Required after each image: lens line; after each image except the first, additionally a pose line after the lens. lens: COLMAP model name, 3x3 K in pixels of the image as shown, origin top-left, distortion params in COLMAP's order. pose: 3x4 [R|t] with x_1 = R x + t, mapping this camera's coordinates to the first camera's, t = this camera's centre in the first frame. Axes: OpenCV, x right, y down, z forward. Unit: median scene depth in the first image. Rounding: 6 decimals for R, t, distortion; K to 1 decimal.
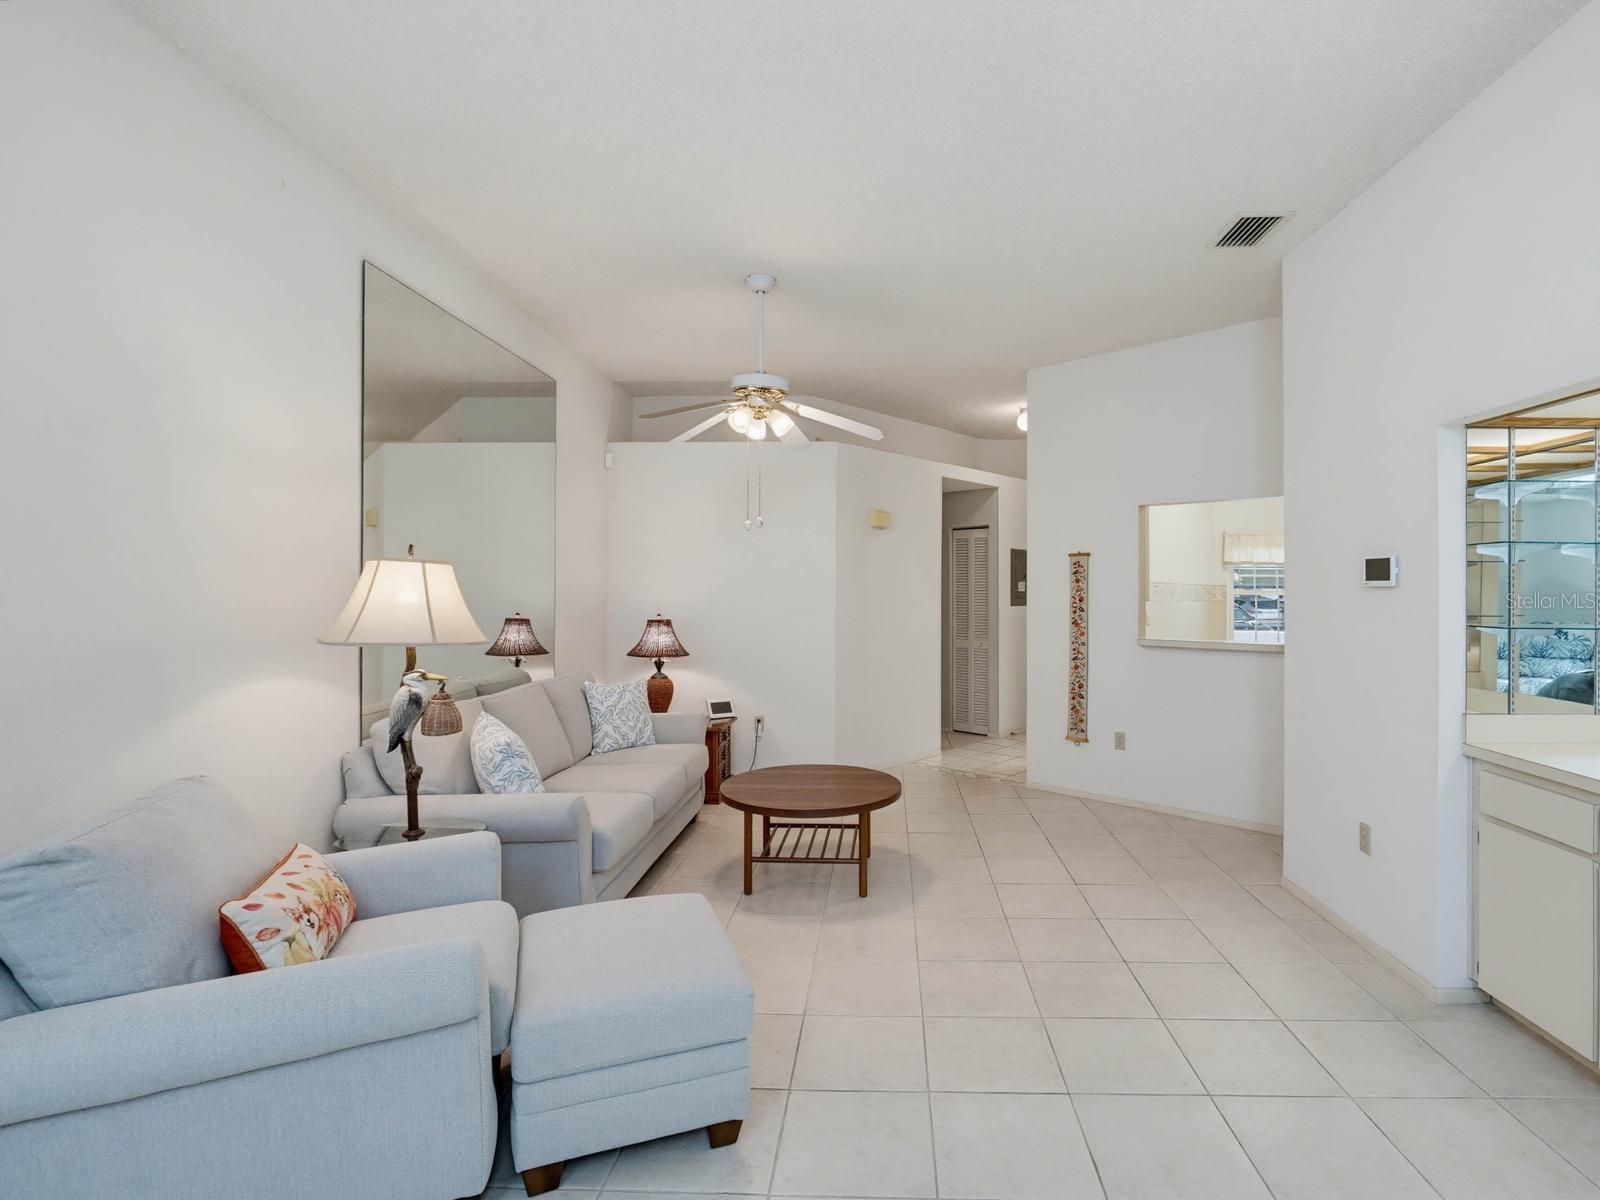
lens RADIAL K [[788.2, 0, 864.2], [0, 788.2, 593.6], [0, 0, 1]] dist [-0.024666, 0.008693]
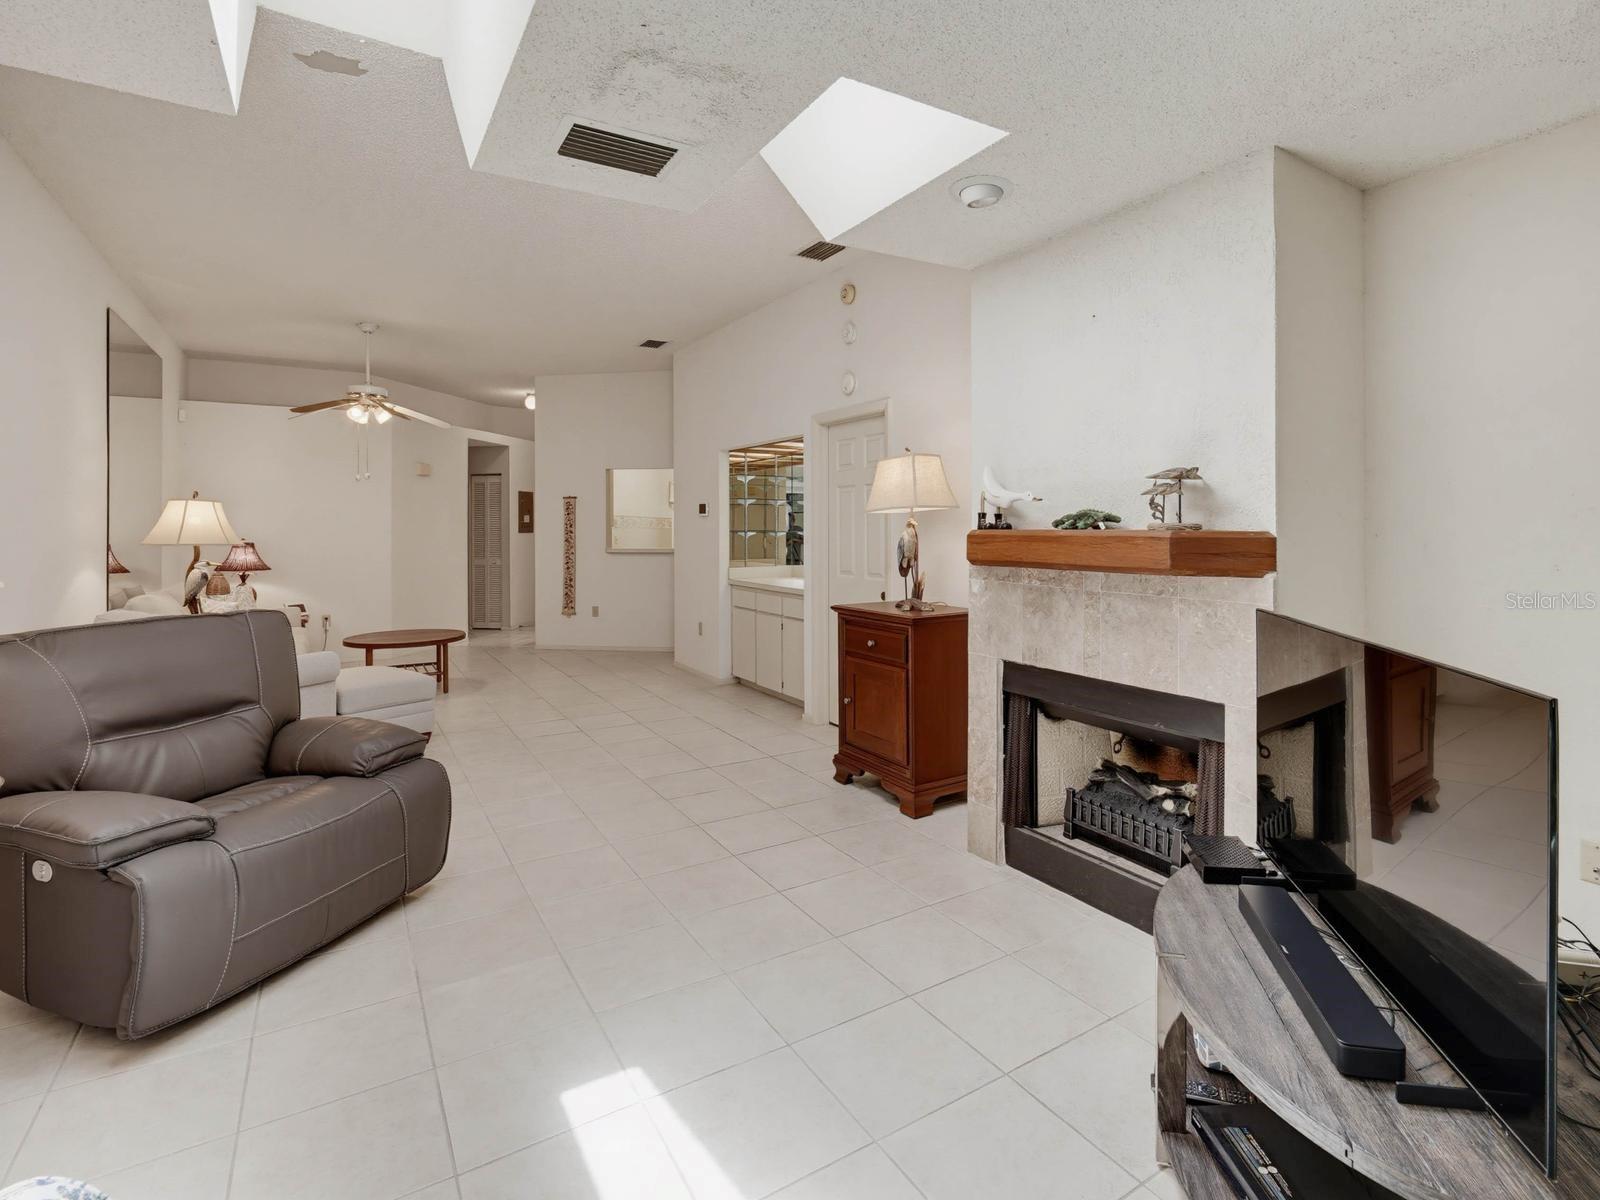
lens RADIAL K [[788.2, 0, 850.6], [0, 788.2, 520.3], [0, 0, 1]] dist [-0.024666, 0.008693]
pose [[0.820523, 0.000074, 0.571613, -0.175087], [0.006508, 0.999934, -0.009471, 0.015201], [-0.571576, 0.011491, 0.820468, -0.649988]]
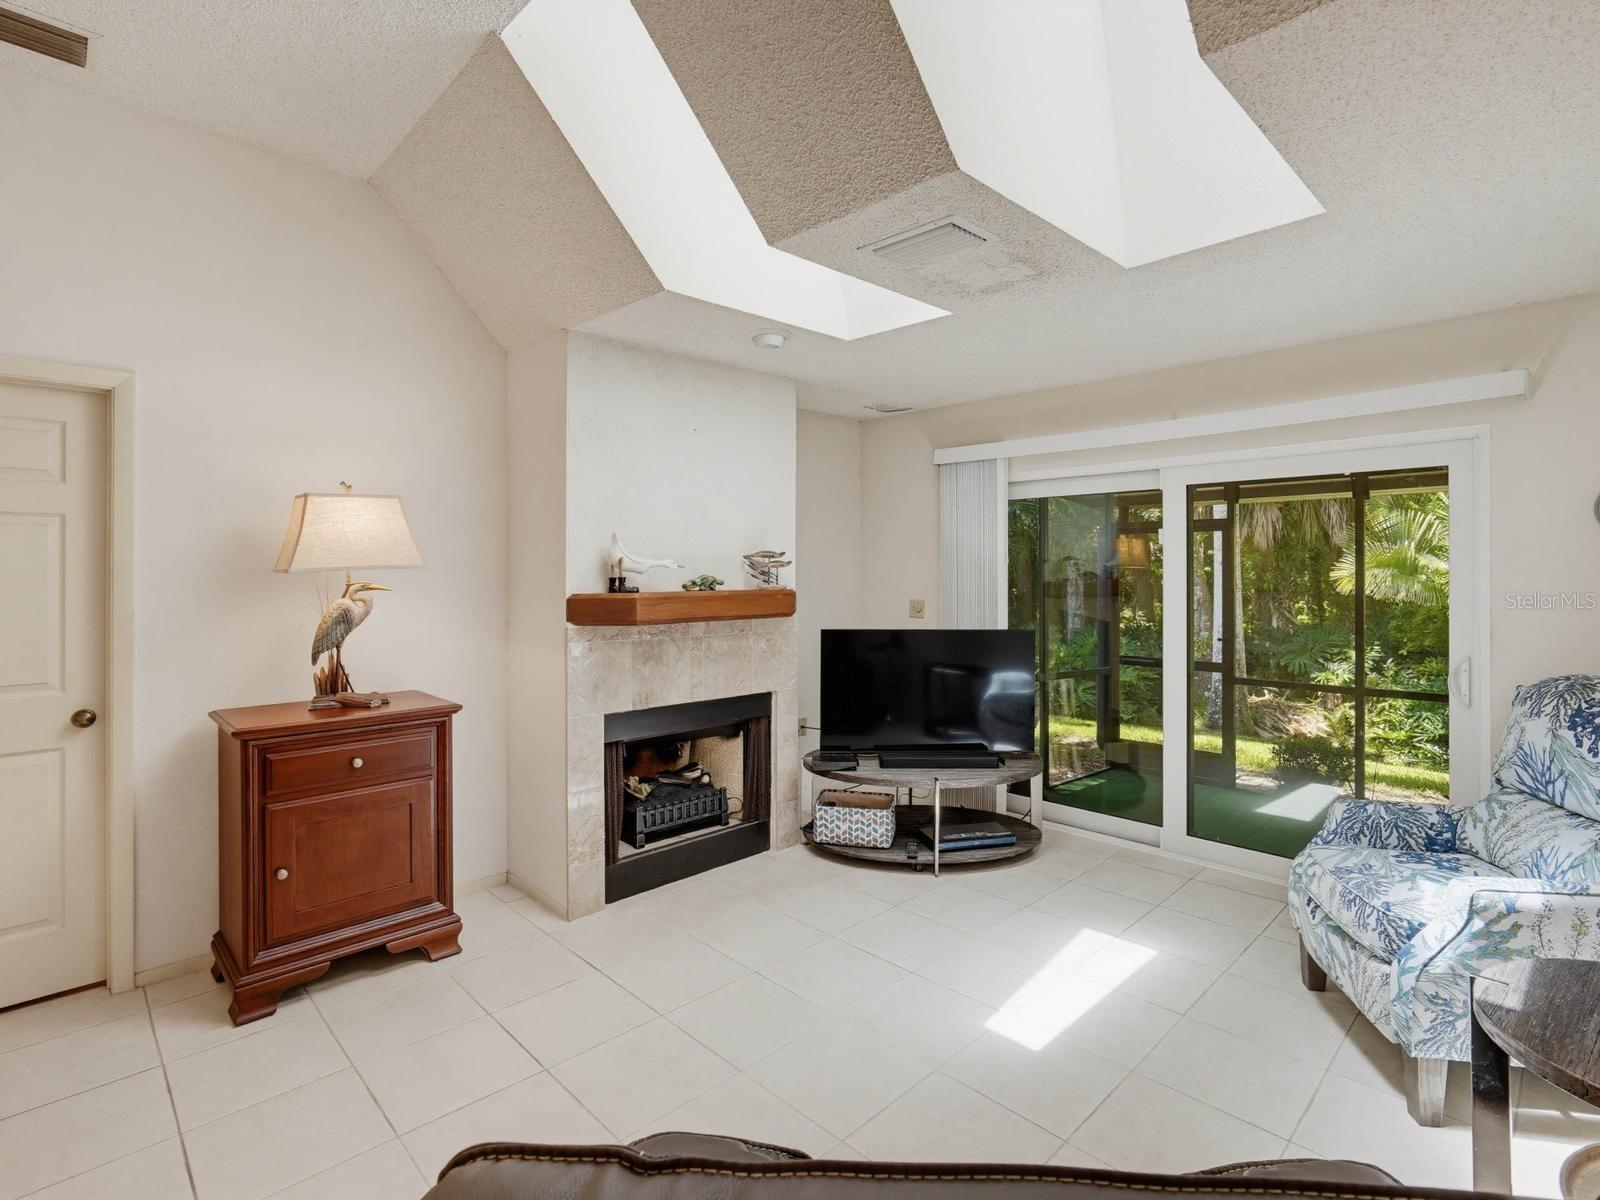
lens RADIAL K [[788.2, 0, 790.2], [0, 788.2, 564.9], [0, 0, 1]] dist [-0.024666, 0.008693]
pose [[-0.715251, 0.005349, 0.698847, -0.290162], [0.002652, 0.999984, -0.004941, -0.001124], [-0.698863, -0.001681, -0.715254, 0.112594]]
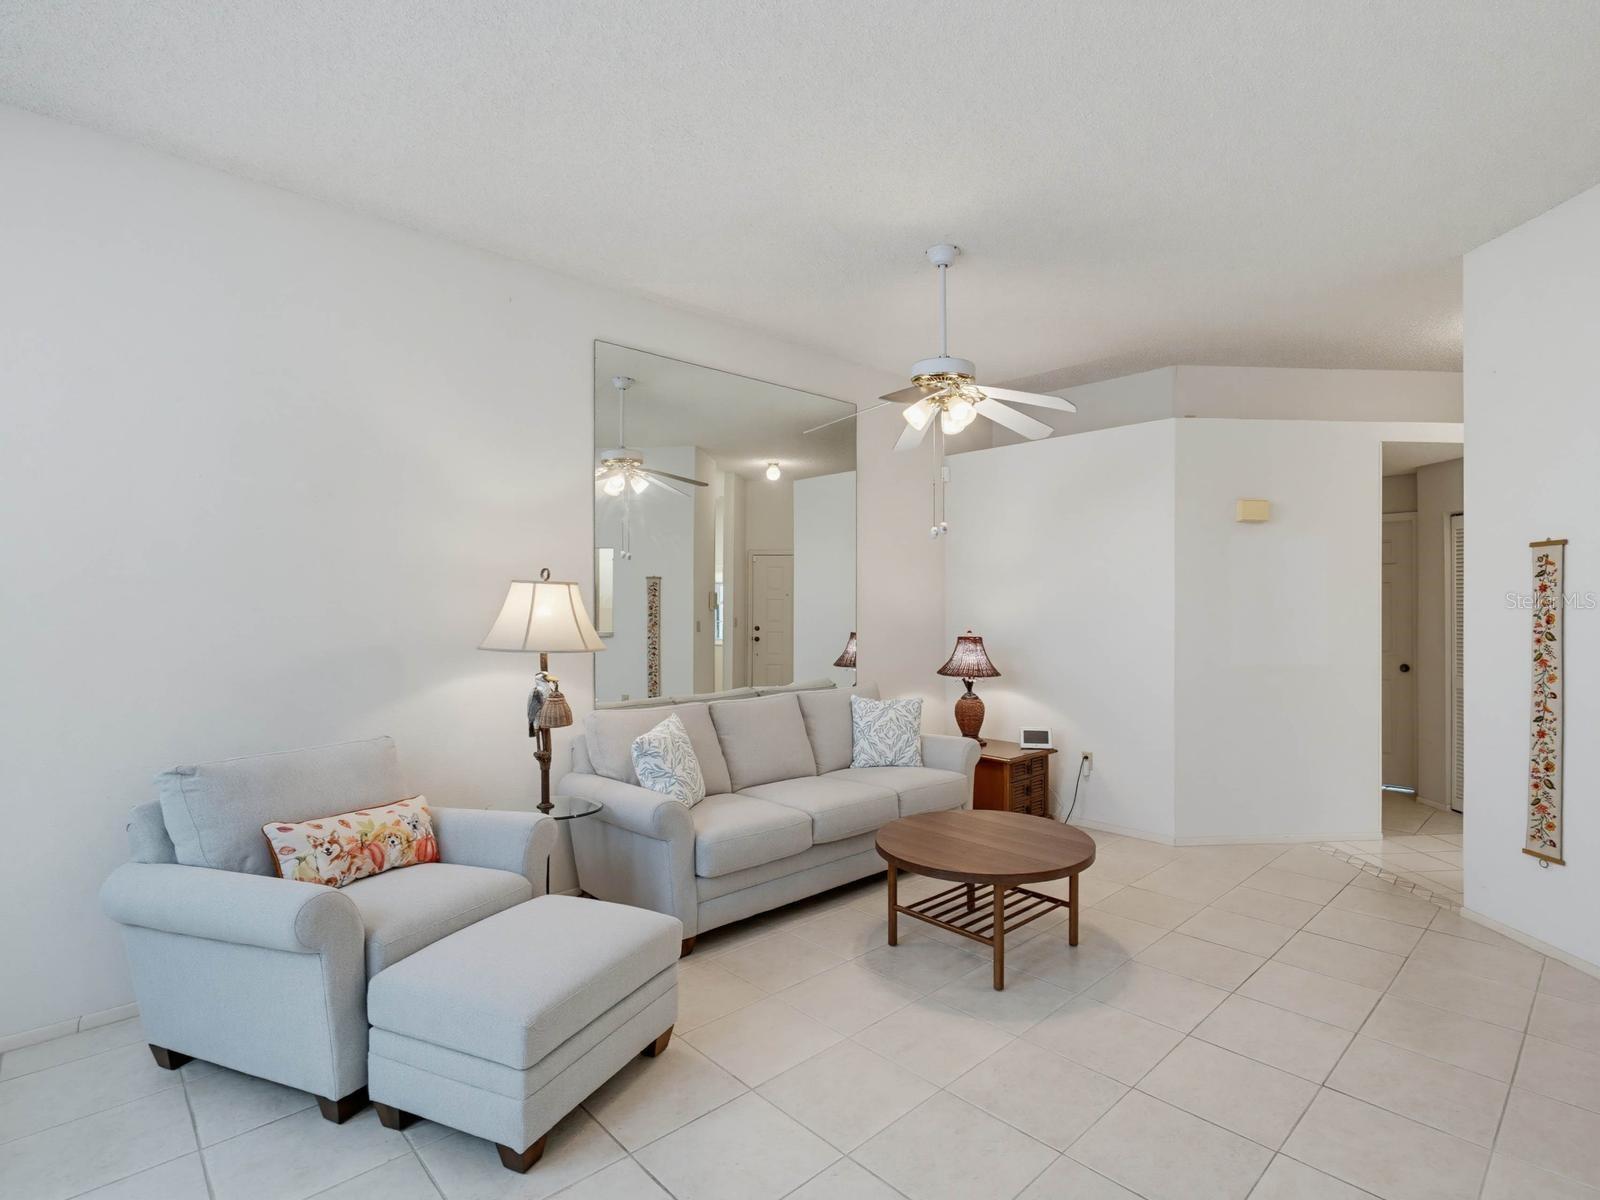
lens RADIAL K [[788.2, 0, 816.7], [0, 788.2, 610.2], [0, 0, 1]] dist [-0.024666, 0.008693]
pose [[0.721497, 0.001397, -0.692416, 0.282821], [-0.000821, 0.999999, 0.001162, 0.000162], [0.692417, -0.000270, 0.721497, 0.203677]]
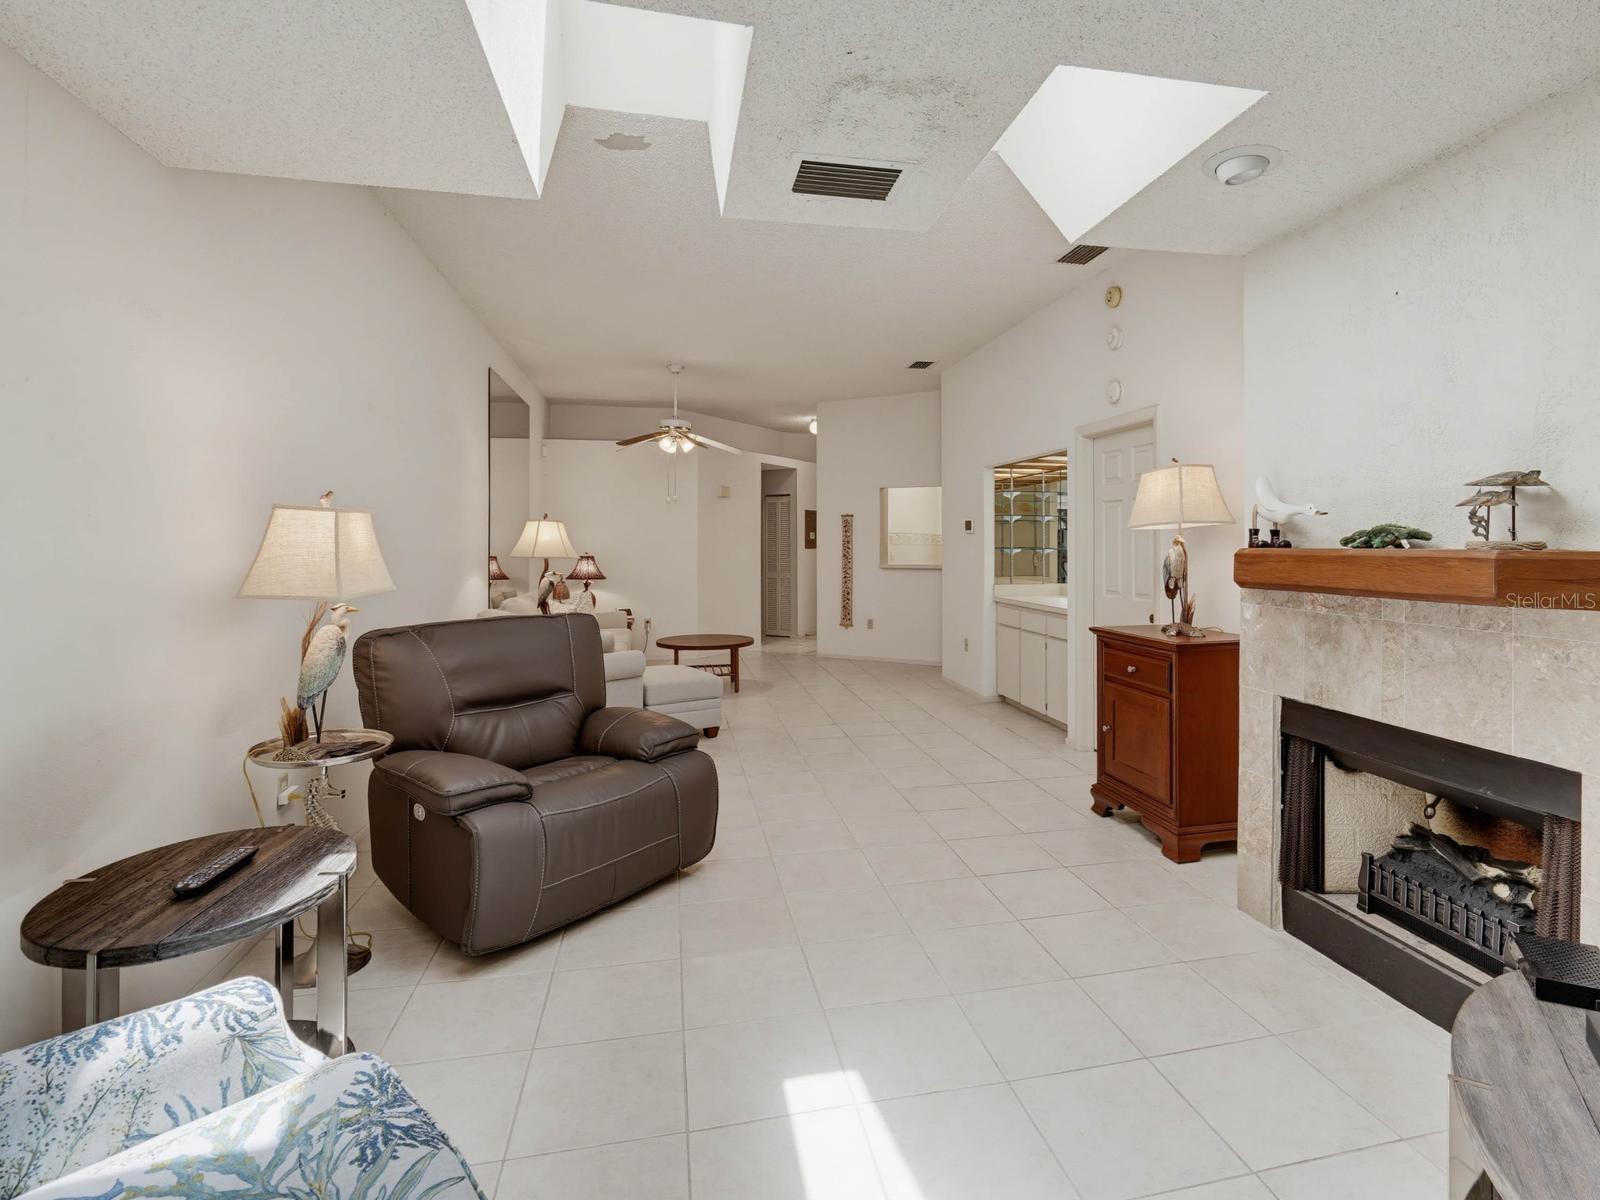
lens RADIAL K [[788.2, 0, 856.6], [0, 788.2, 538.7], [0, 0, 1]] dist [-0.024666, 0.008693]
pose [[0.966463, -0.001444, 0.256804, -0.145374], [0.003815, 0.999955, -0.008732, 0.014735], [-0.256779, 0.009419, 0.966424, -0.655832]]
